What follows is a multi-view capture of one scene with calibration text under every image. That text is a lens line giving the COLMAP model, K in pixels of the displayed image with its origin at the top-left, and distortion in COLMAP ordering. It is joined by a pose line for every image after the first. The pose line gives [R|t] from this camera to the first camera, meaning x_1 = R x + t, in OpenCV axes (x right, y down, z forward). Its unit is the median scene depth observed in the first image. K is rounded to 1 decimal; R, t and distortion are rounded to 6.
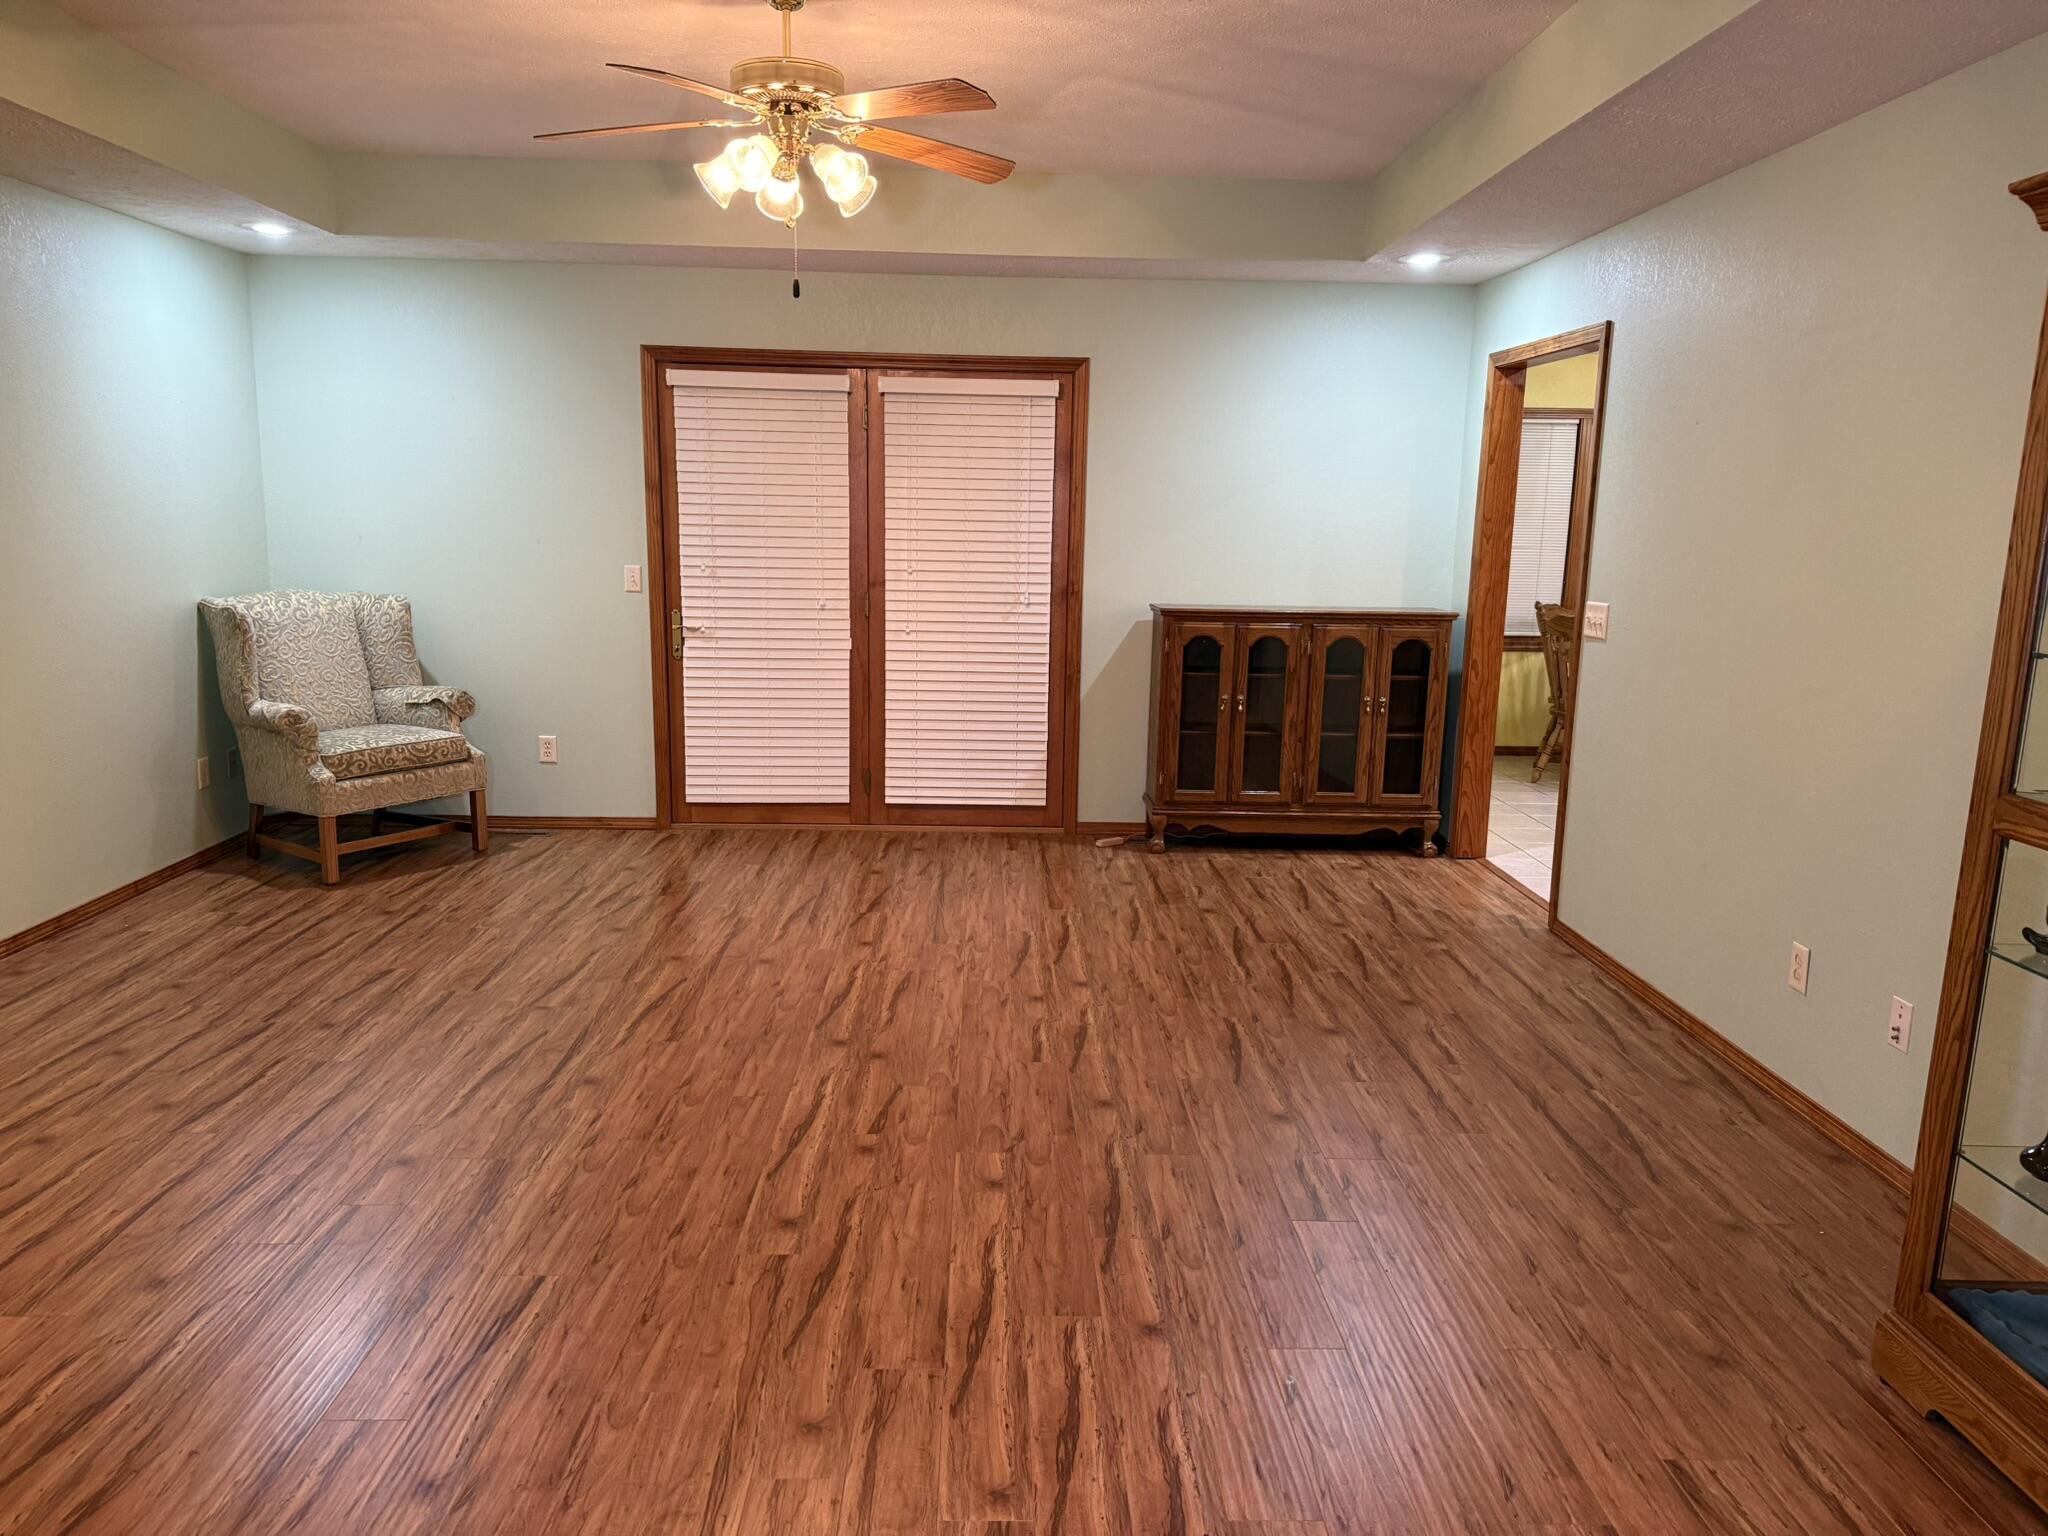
lens RADIAL K [[1444.5, 0, 1037.5], [0, 1444.5, 753.7], [0, 0, 1]] dist [0.072370, -0.090777]
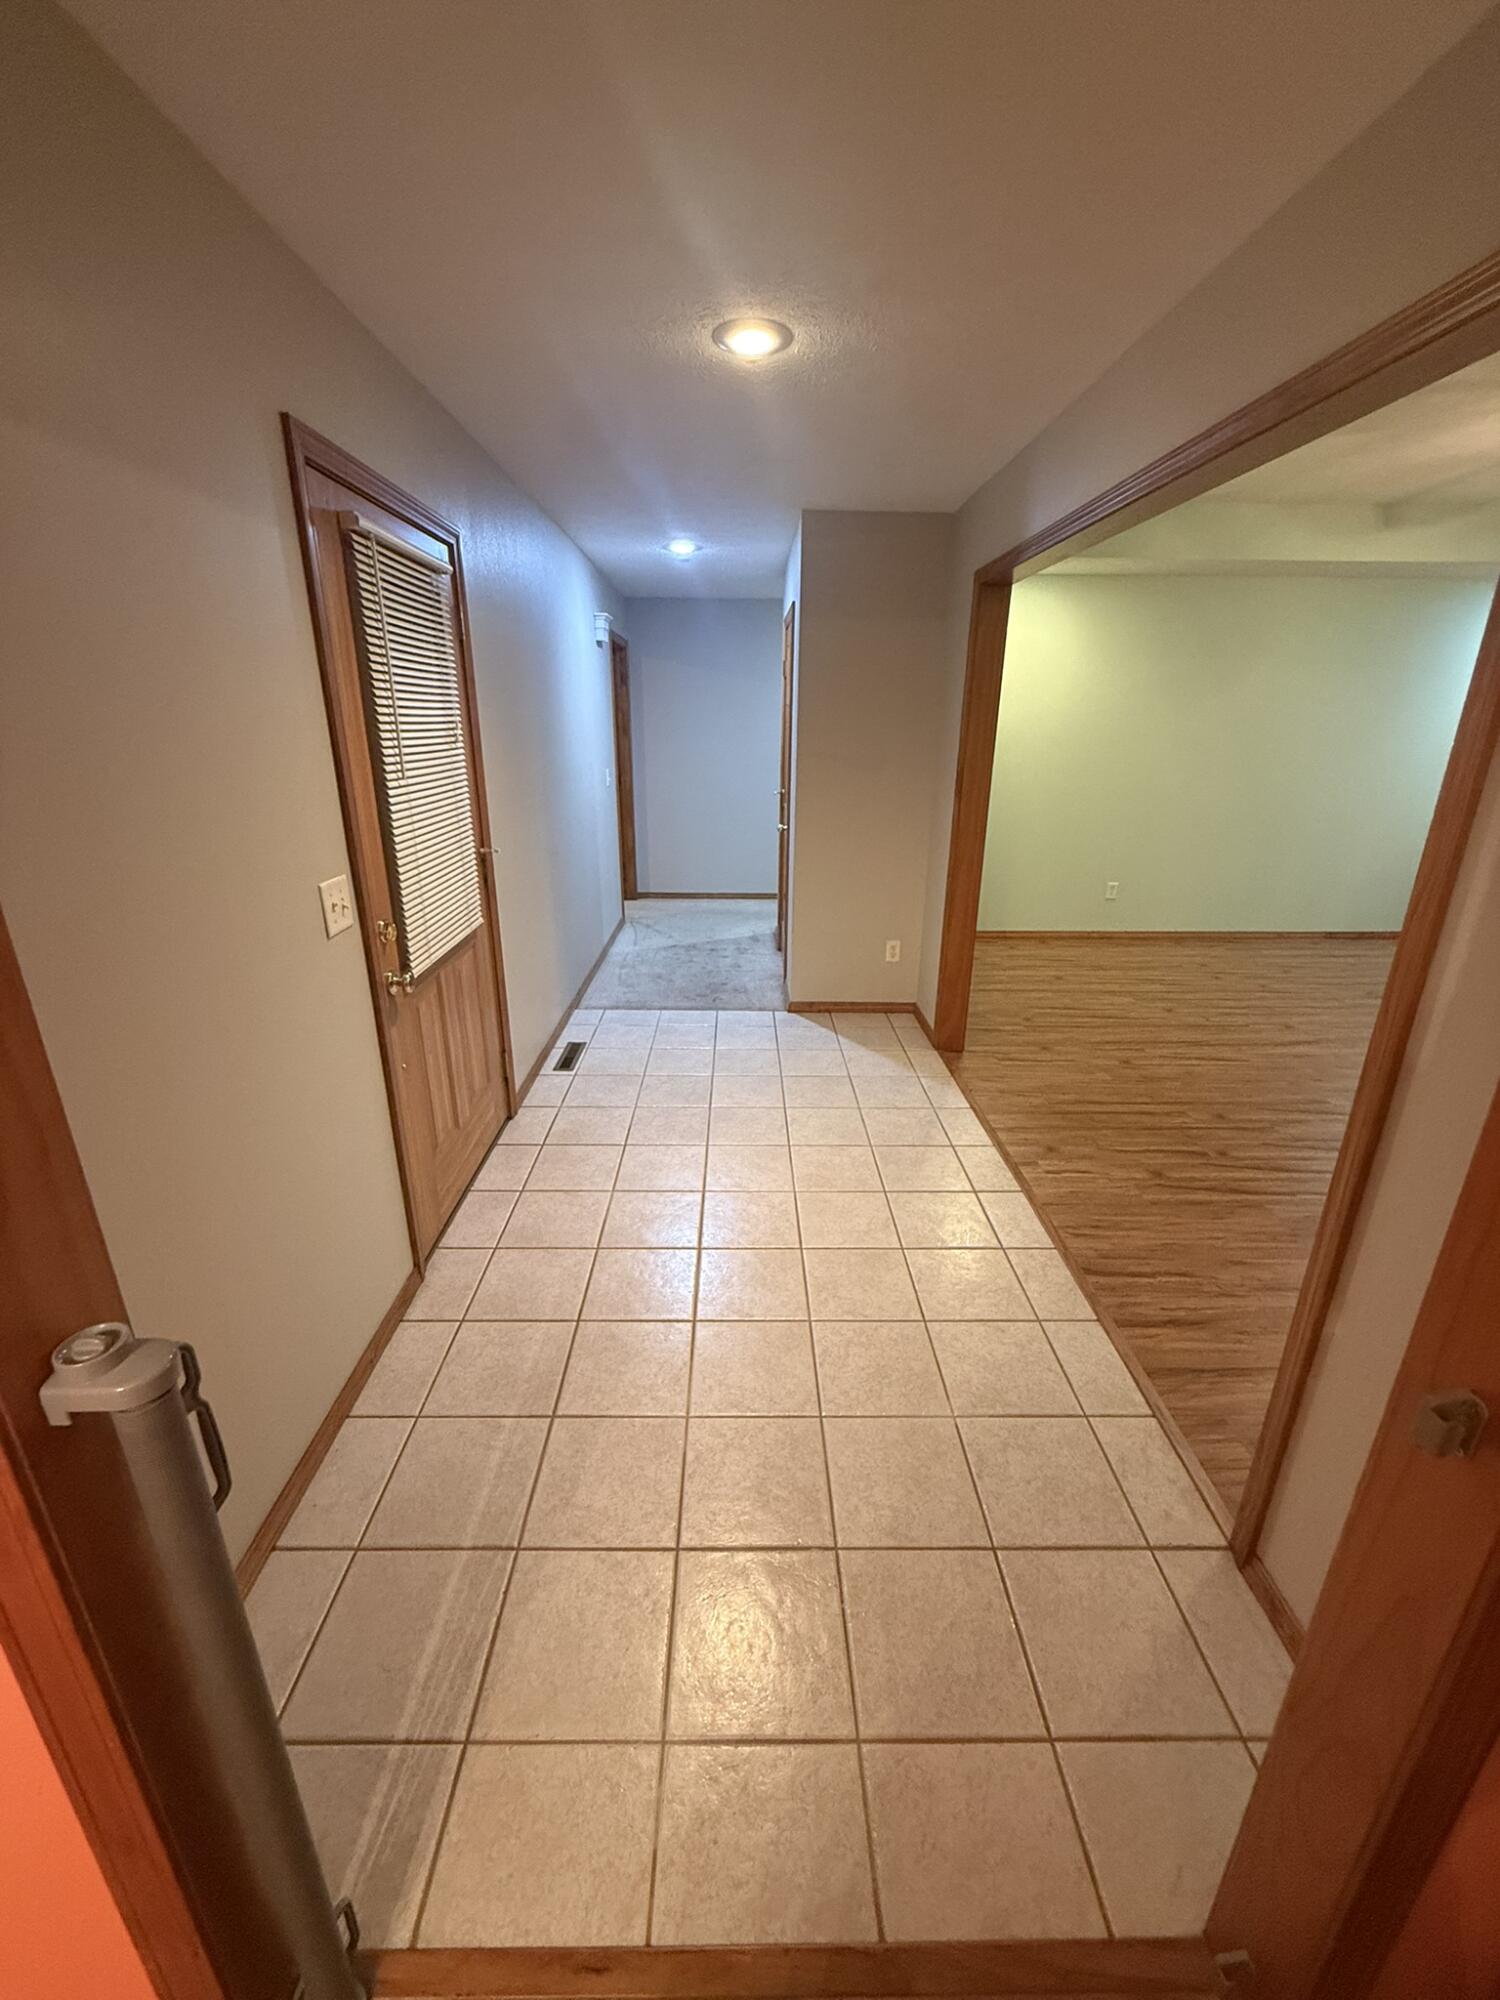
lens RADIAL K [[802.5, 0, 757.4], [0, 802.5, 986.2], [0, 0, 1]] dist [-0.000931, -0.000646]
pose [[-0.010841, 0.301353, -0.953451, 0.559922], [-0.174421, 0.938319, 0.298553, -0.018183], [0.984612, 0.169538, 0.042390, 0.044431]]
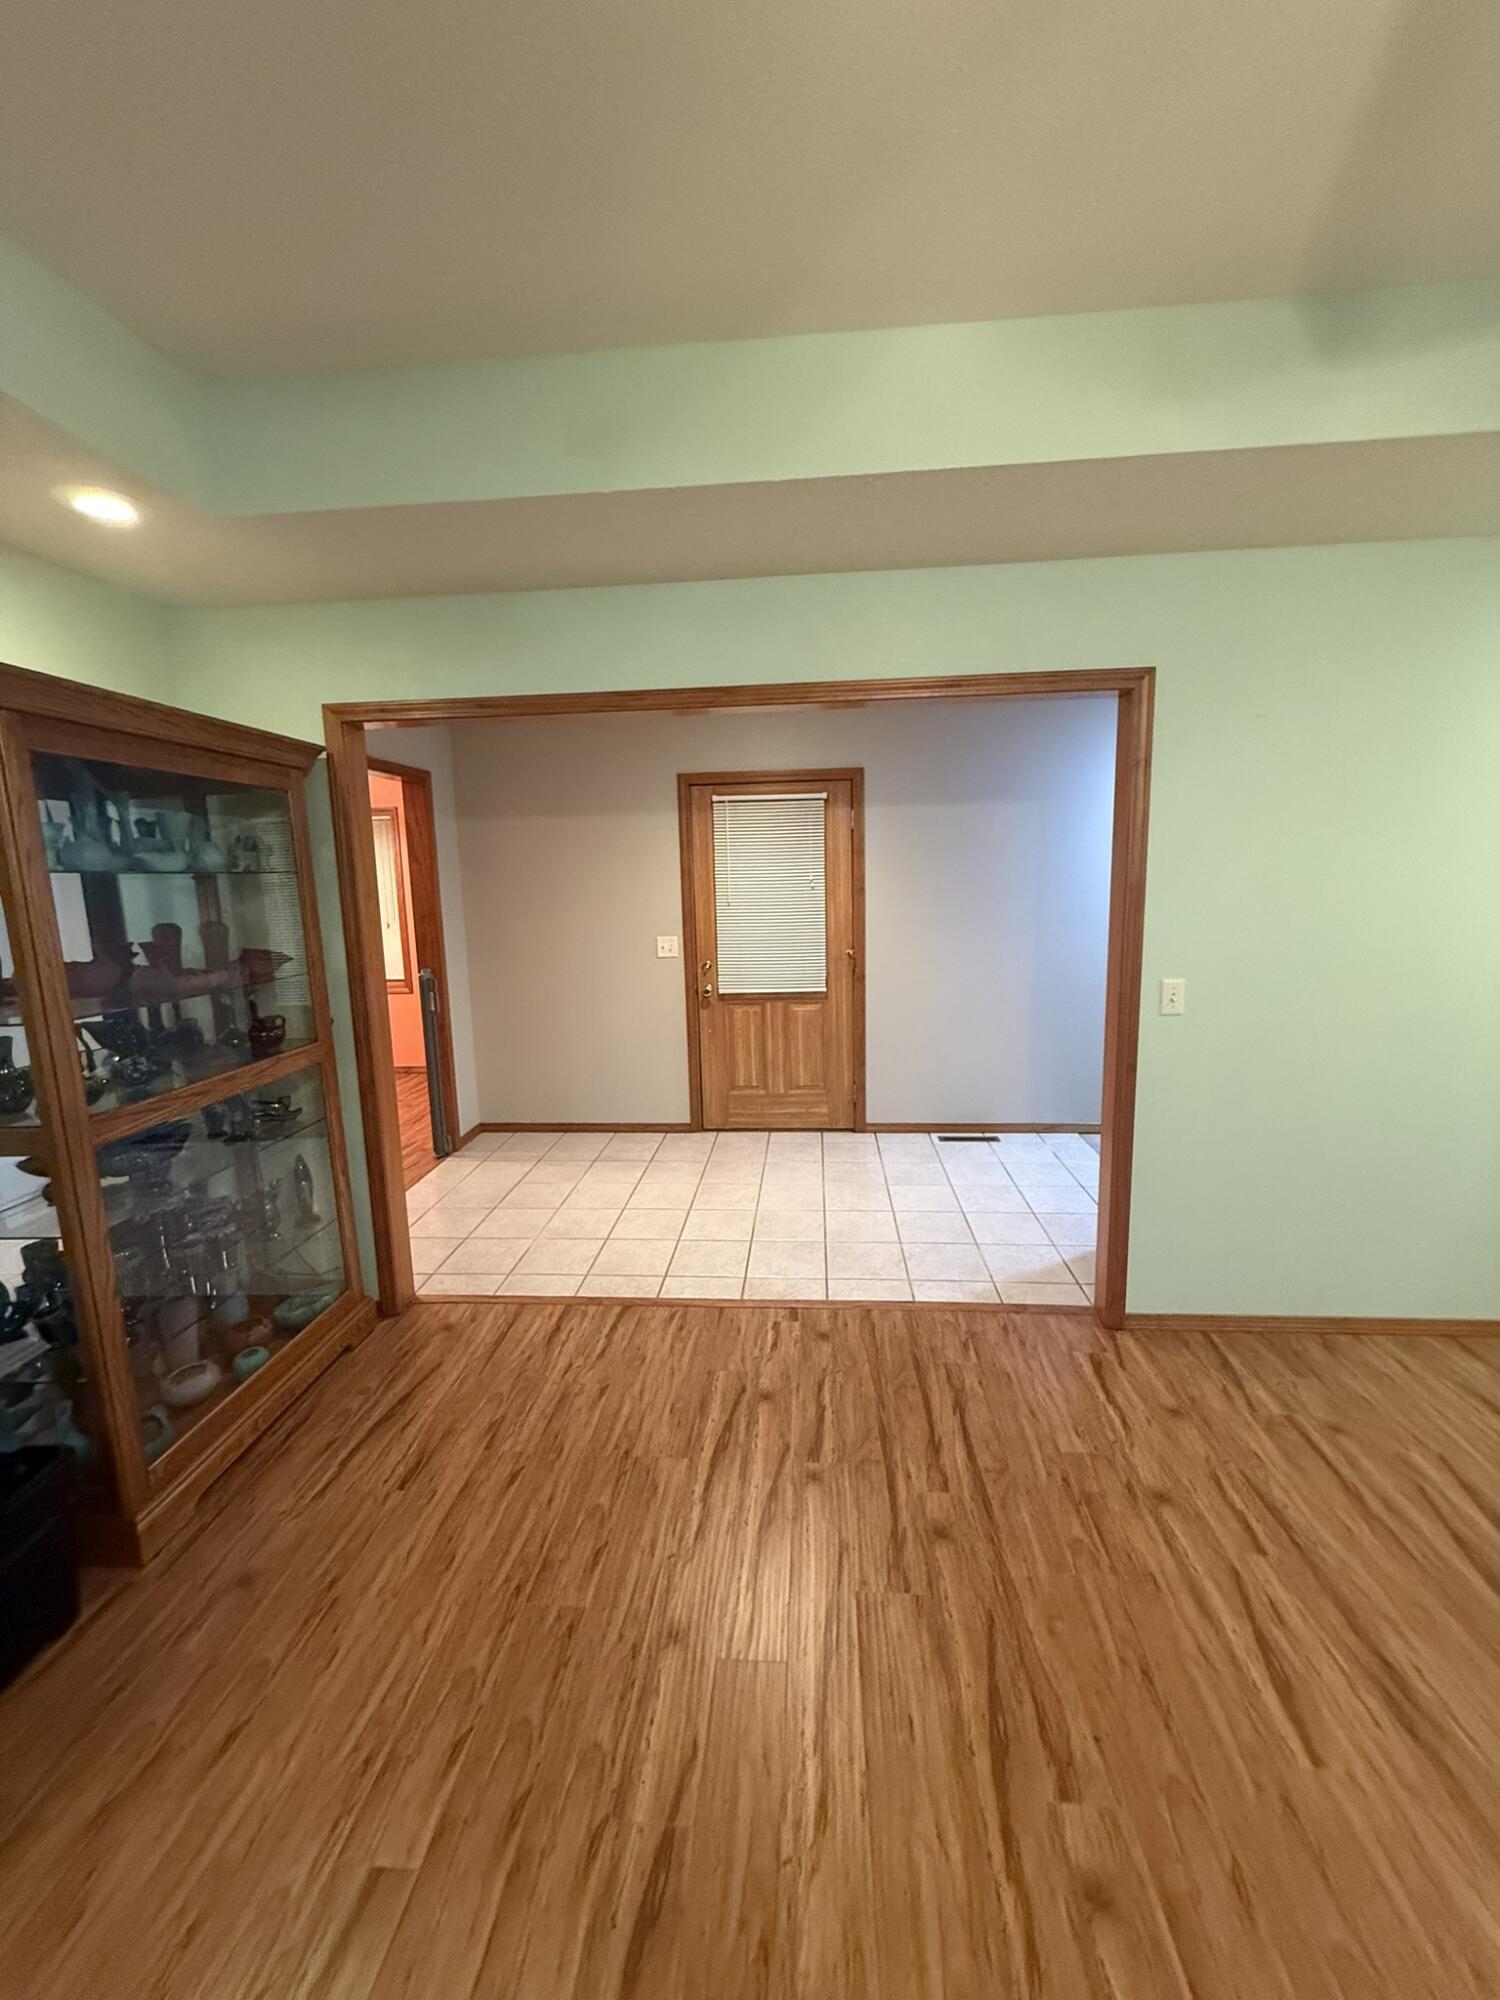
lens RADIAL K [[802.5, 0, 751.3], [0, 802.5, 993.0], [0, 0, 1]] dist [-0.000931, -0.000646]
pose [[-0.993939, -0.011031, 0.109382, -0.023250], [0.023005, 0.952058, 0.305052, -0.148806], [-0.107503, 0.305719, -0.946033, 0.790974]]
